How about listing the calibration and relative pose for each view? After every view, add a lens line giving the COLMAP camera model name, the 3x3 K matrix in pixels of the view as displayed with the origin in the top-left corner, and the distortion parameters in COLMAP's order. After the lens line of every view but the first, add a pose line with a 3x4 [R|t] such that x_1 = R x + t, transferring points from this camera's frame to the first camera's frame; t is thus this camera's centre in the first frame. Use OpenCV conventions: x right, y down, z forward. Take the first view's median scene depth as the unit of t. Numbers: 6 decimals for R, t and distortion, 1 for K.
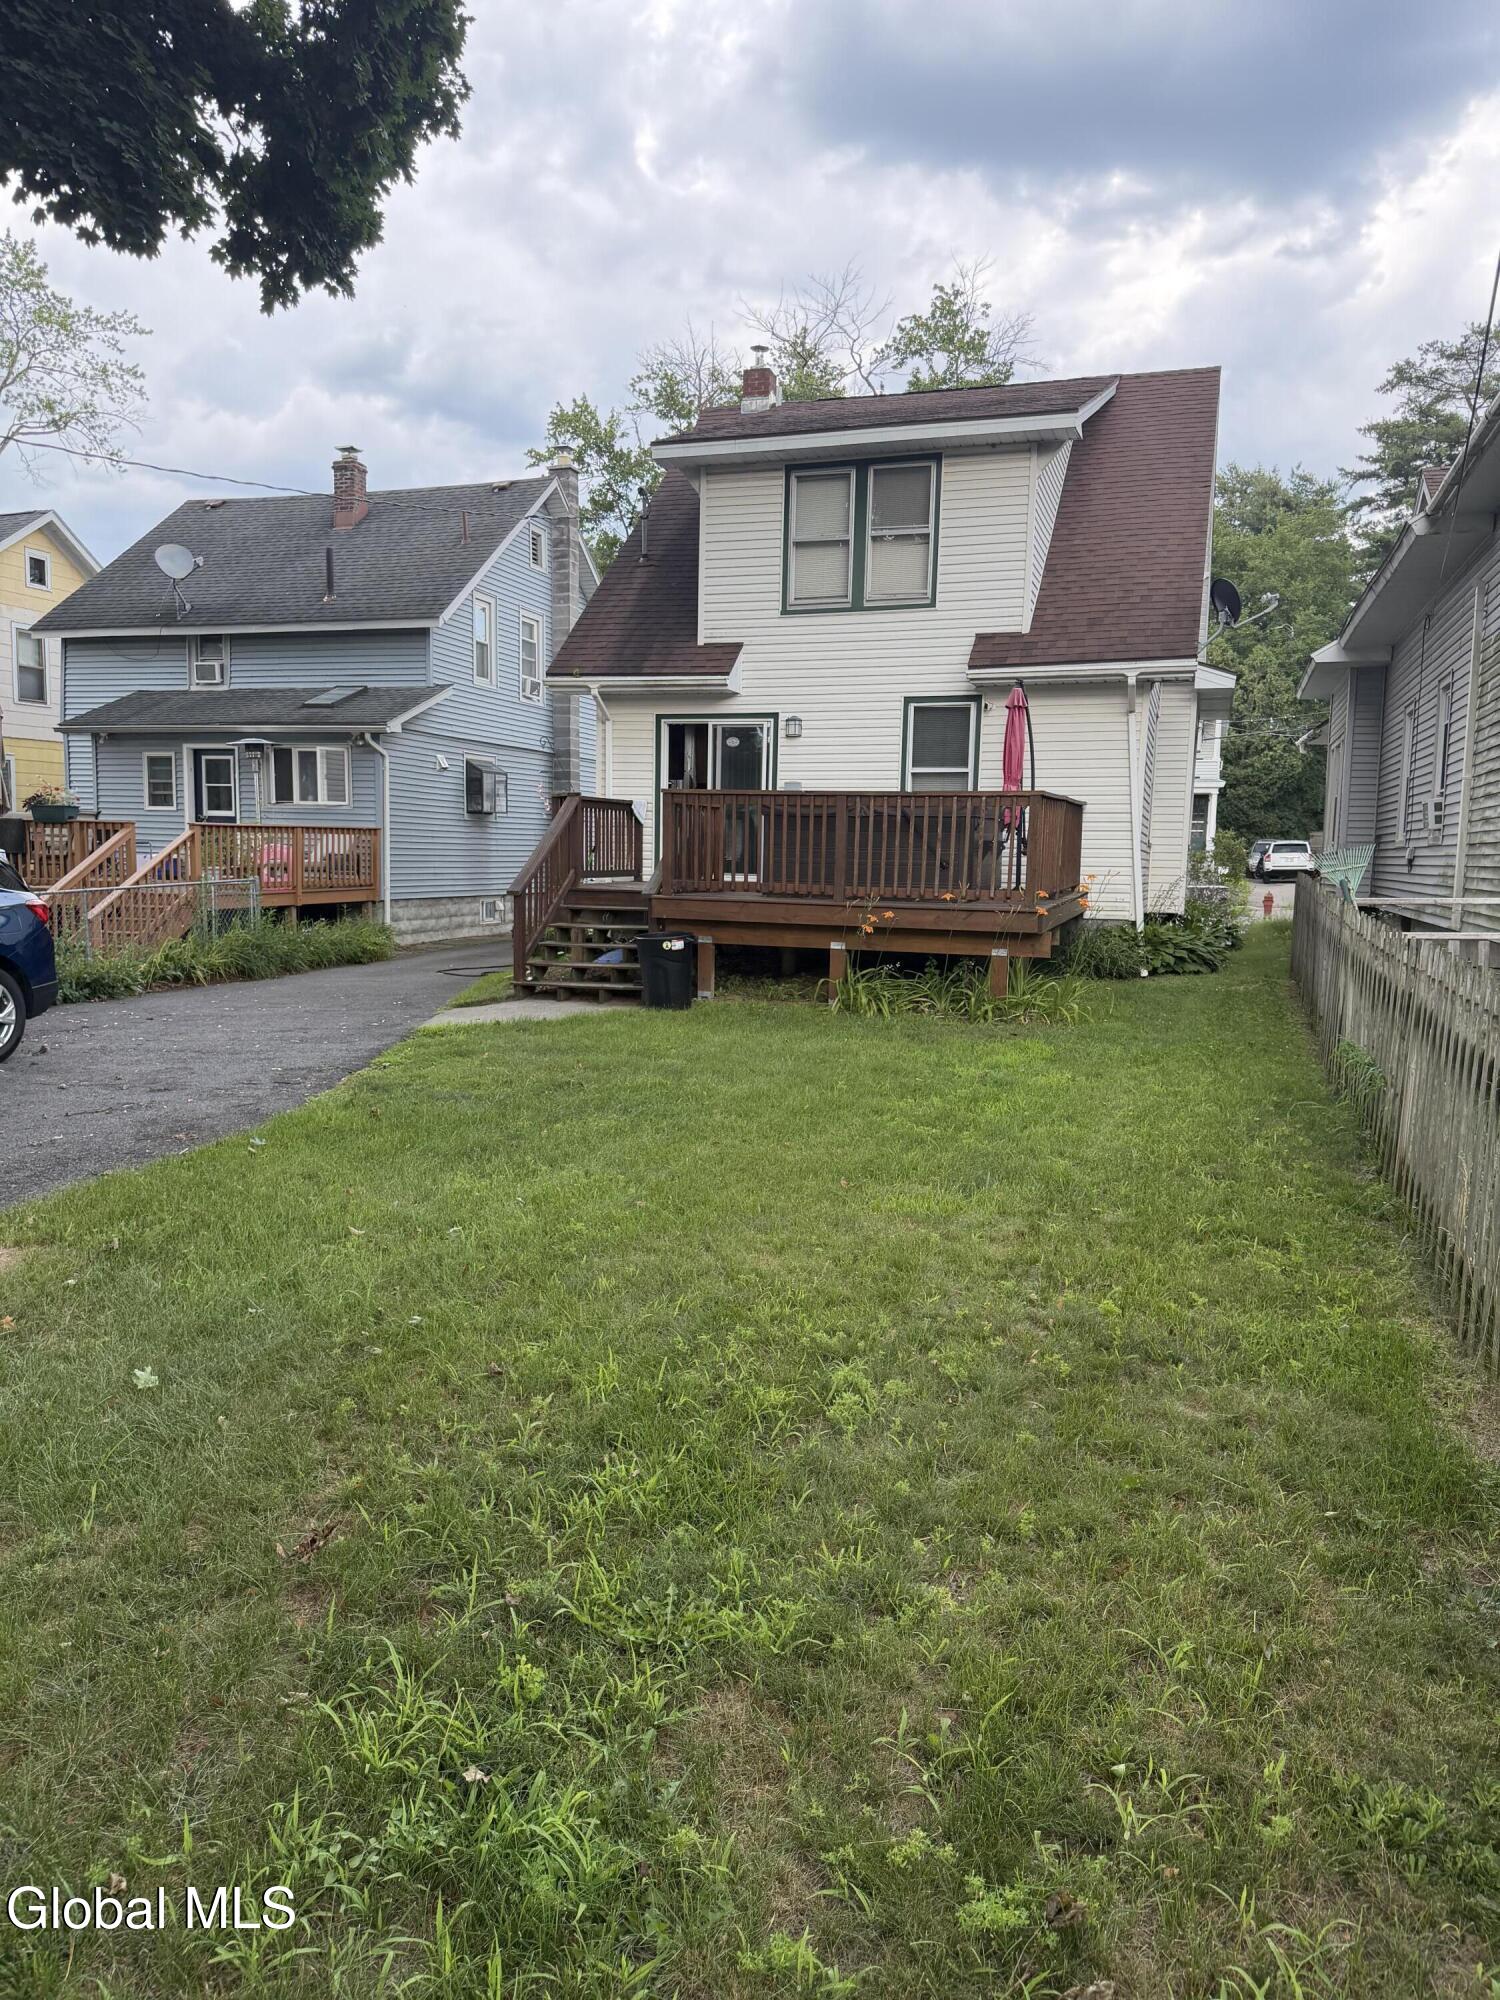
lens RADIAL K [[1385.8, 0, 781.8], [0, 1385.8, 1015.8], [0, 0, 1]] dist [0.035240, -0.052478]
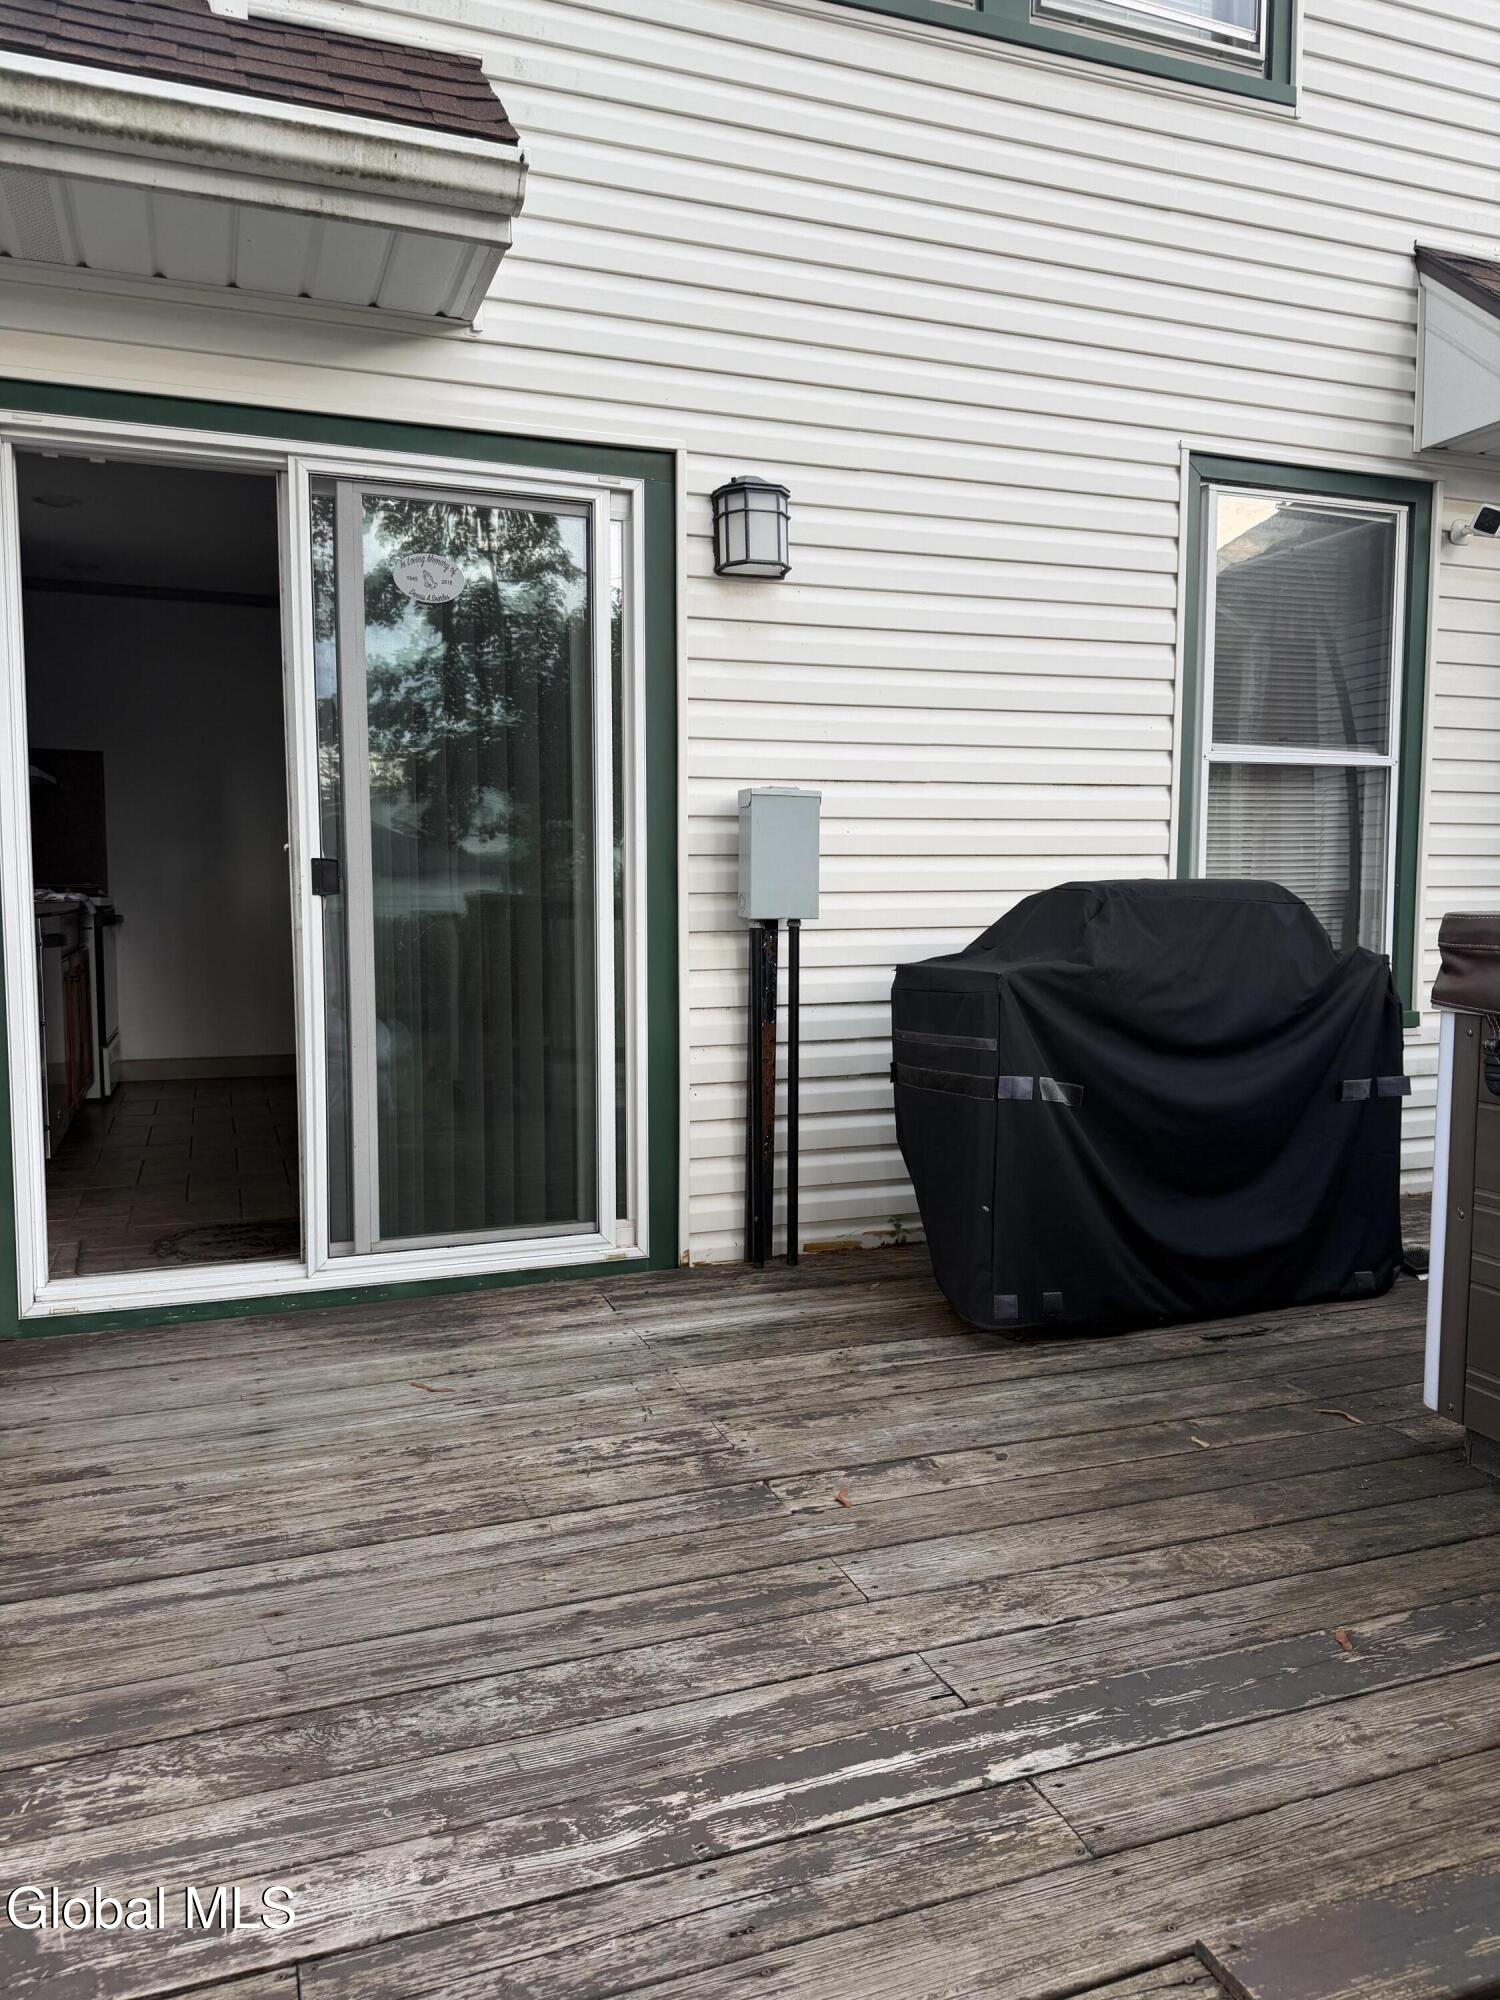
lens RADIAL K [[1385.8, 0, 781.8], [0, 1385.8, 1015.8], [0, 0, 1]] dist [0.035240, -0.052478]
pose [[0.794267, -0.072450, 0.603234, -0.122092], [0.089138, 0.996017, 0.002258, -0.136271], [-0.600995, 0.051977, 0.797561, 0.842486]]
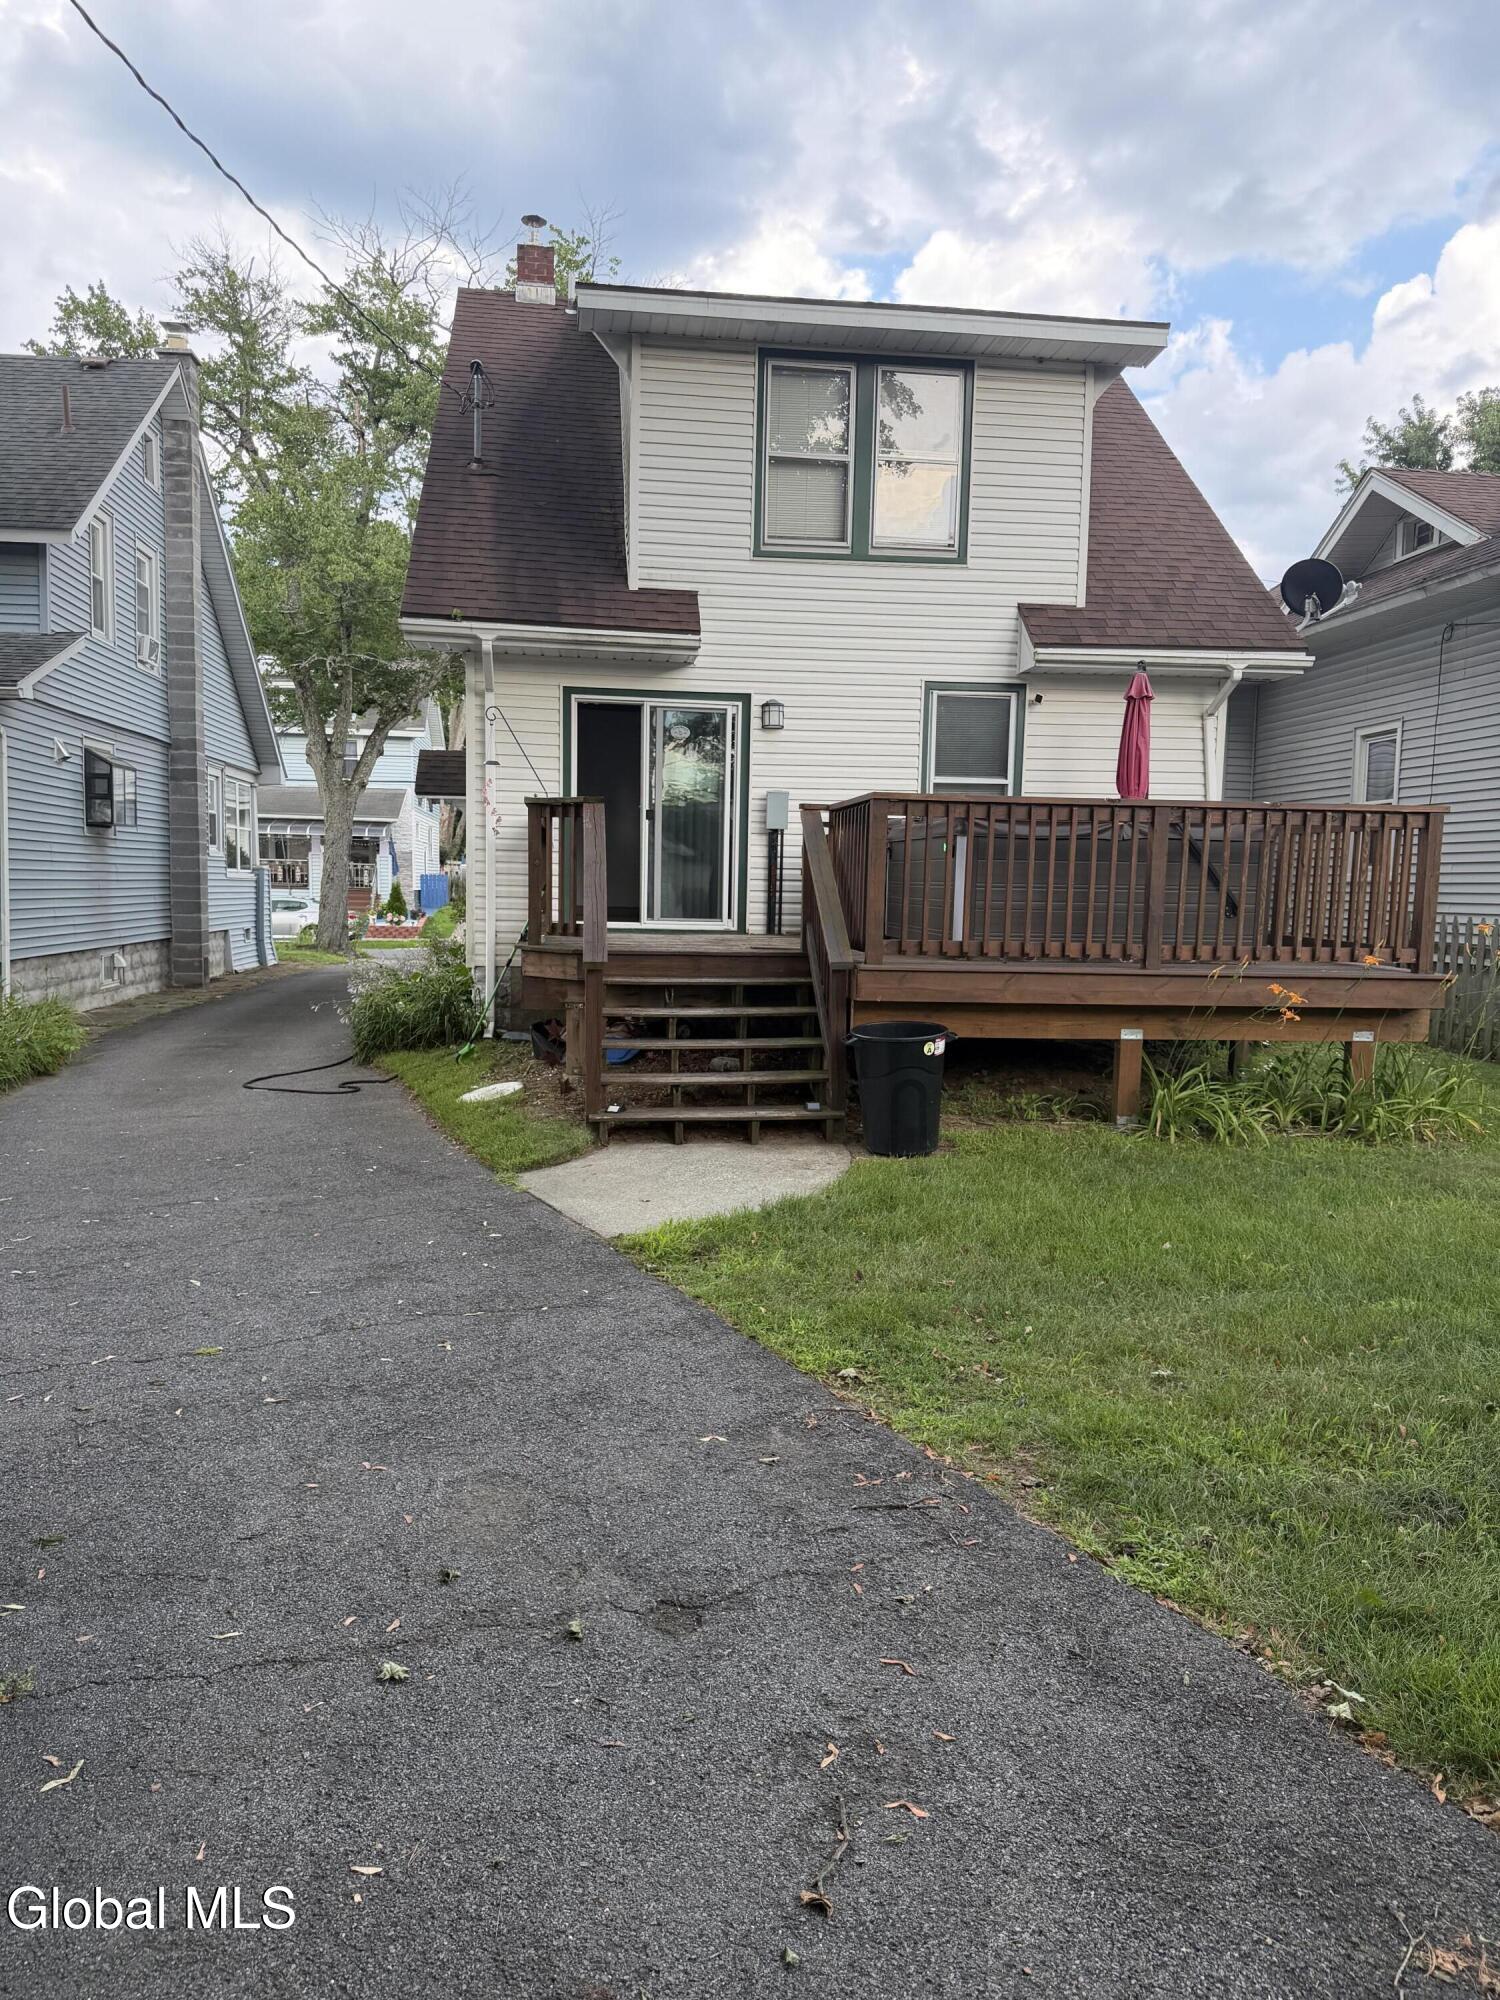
lens RADIAL K [[1385.8, 0, 781.8], [0, 1385.8, 1015.8], [0, 0, 1]] dist [0.035240, -0.052478]
pose [[0.908603, -0.039936, 0.415747, -0.295294], [0.047353, 0.998850, -0.007542, -0.047700], [-0.414968, 0.026540, 0.909449, 0.353973]]
